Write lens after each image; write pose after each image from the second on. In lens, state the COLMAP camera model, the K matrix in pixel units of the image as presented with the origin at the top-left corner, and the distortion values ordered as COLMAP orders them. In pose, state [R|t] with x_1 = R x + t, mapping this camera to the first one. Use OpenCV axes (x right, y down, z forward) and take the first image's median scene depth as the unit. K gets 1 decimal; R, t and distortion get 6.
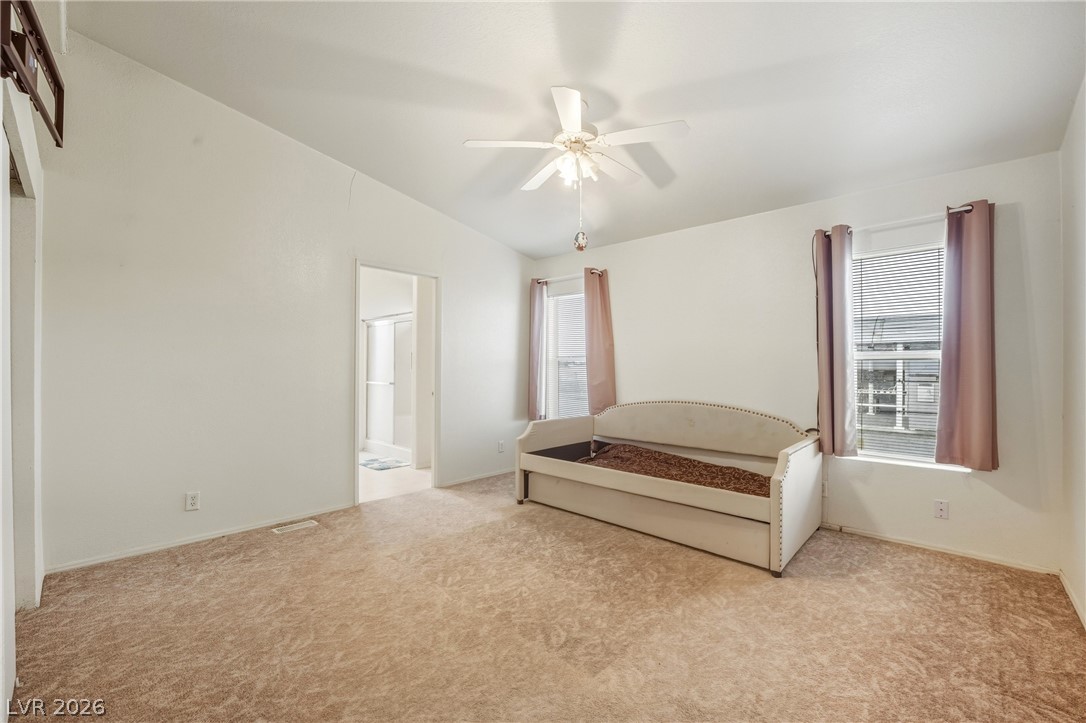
lens RADIAL K [[441.1, 0, 543.1], [0, 441.1, 364.2], [0, 0, 1]] dist [0.001876, 0.000202]
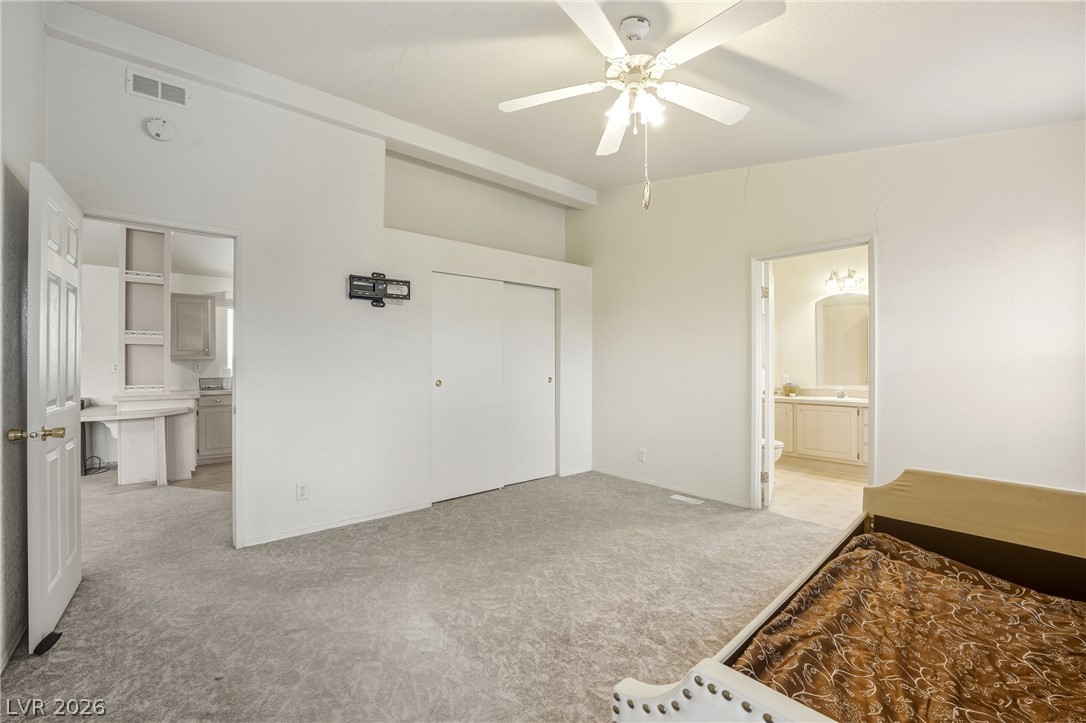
lens RADIAL K [[441.1, 0, 543.6], [0, 441.1, 365.4], [0, 0, 1]] dist [0.001876, 0.000202]
pose [[-0.094505, -0.007776, -0.995494, 0.773656], [0.008845, 0.999923, -0.008650, 0.013958], [0.995485, -0.009623, -0.094429, 0.847155]]
